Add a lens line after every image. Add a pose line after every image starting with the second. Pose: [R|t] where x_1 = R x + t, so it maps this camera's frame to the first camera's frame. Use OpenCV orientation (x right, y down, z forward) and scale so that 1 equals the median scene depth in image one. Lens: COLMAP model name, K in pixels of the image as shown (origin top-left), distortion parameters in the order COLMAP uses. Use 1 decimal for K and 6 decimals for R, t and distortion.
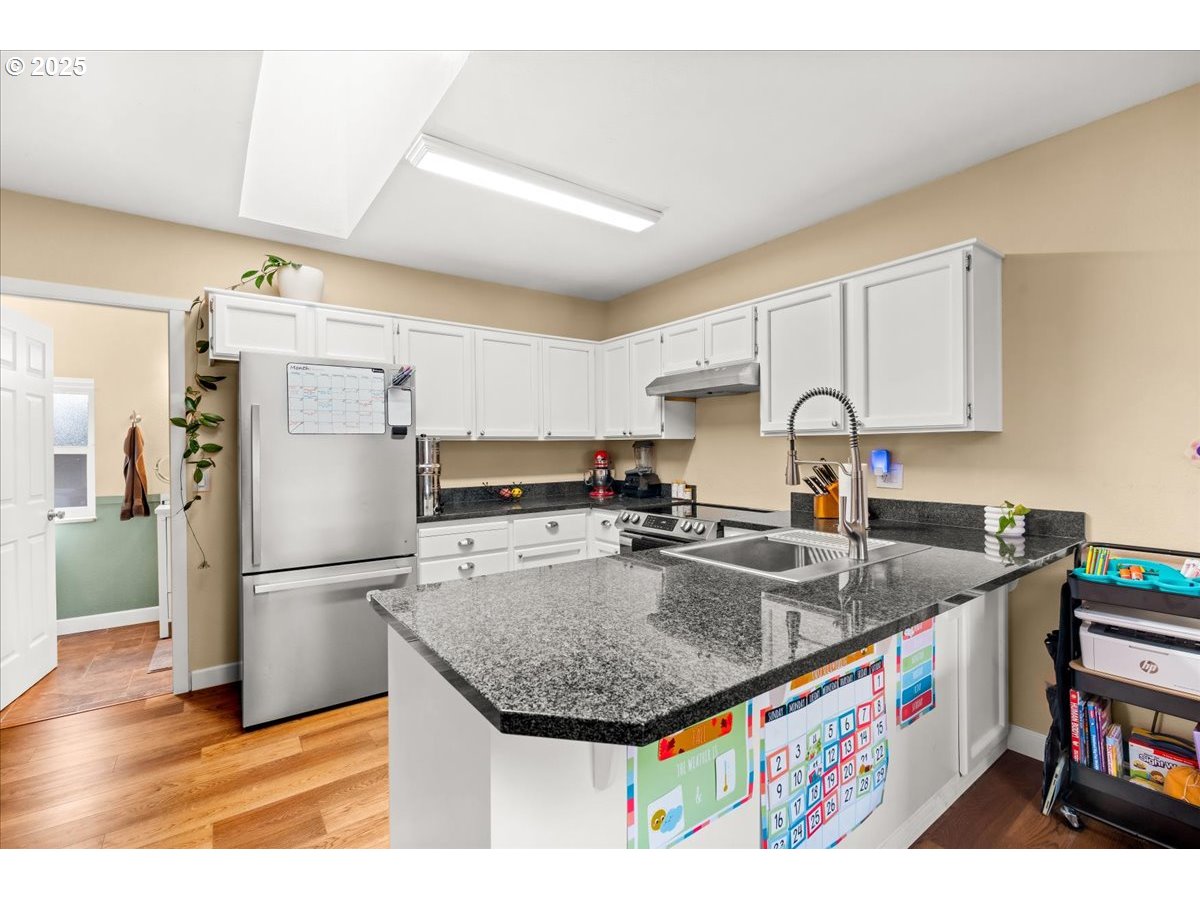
lens RADIAL K [[540.0, 0, 600.0], [0, 540.0, 450.0], [0, 0, 1]] dist [-0.001189, -0.000186]
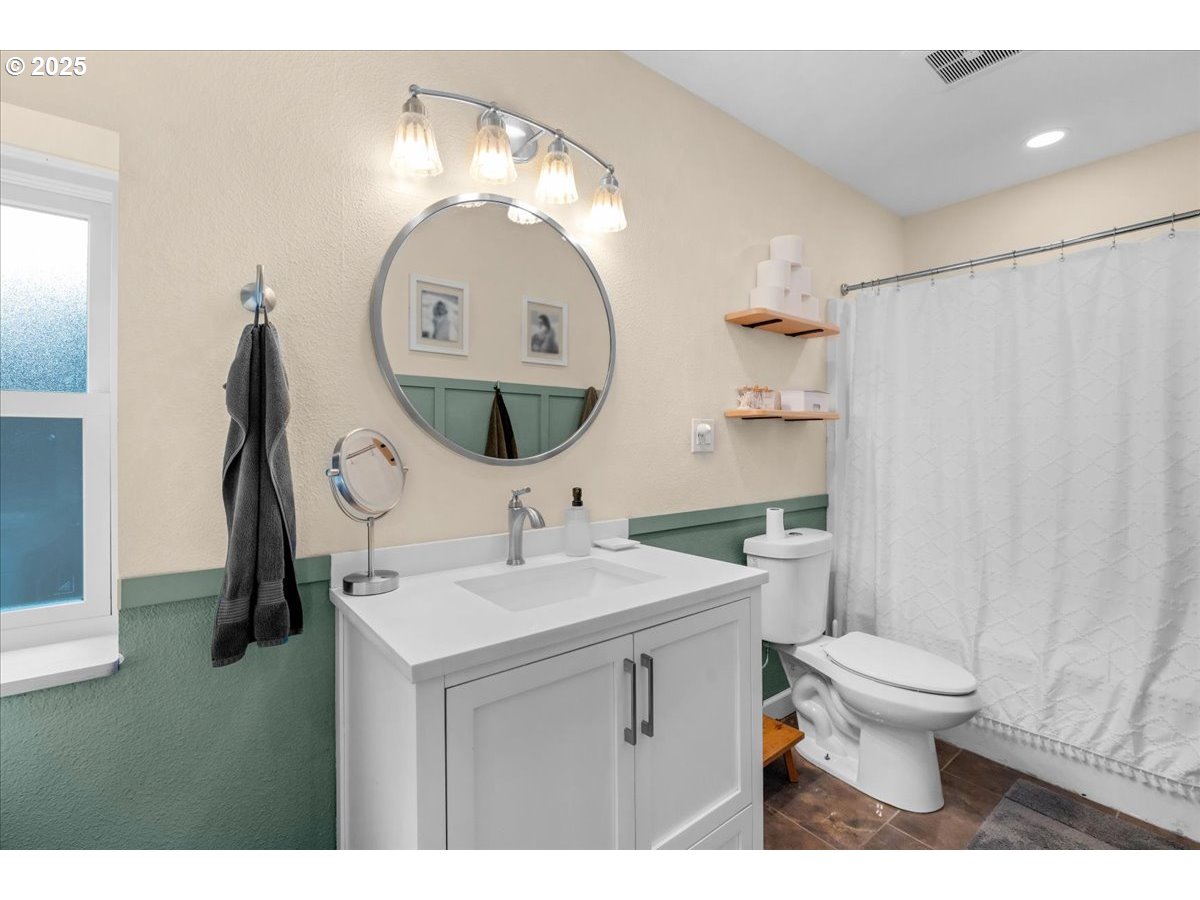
lens RADIAL K [[530.3, 0, 594.0], [0, 530.3, 442.6], [0, 0, 1]] dist [-0.001754, -0.000366]
pose [[0.999444, 0.007059, 0.032593, -0.893965], [-0.007081, 0.999975, 0.000567, 0.021757], [-0.032588, -0.000798, 0.999469, 0.920593]]
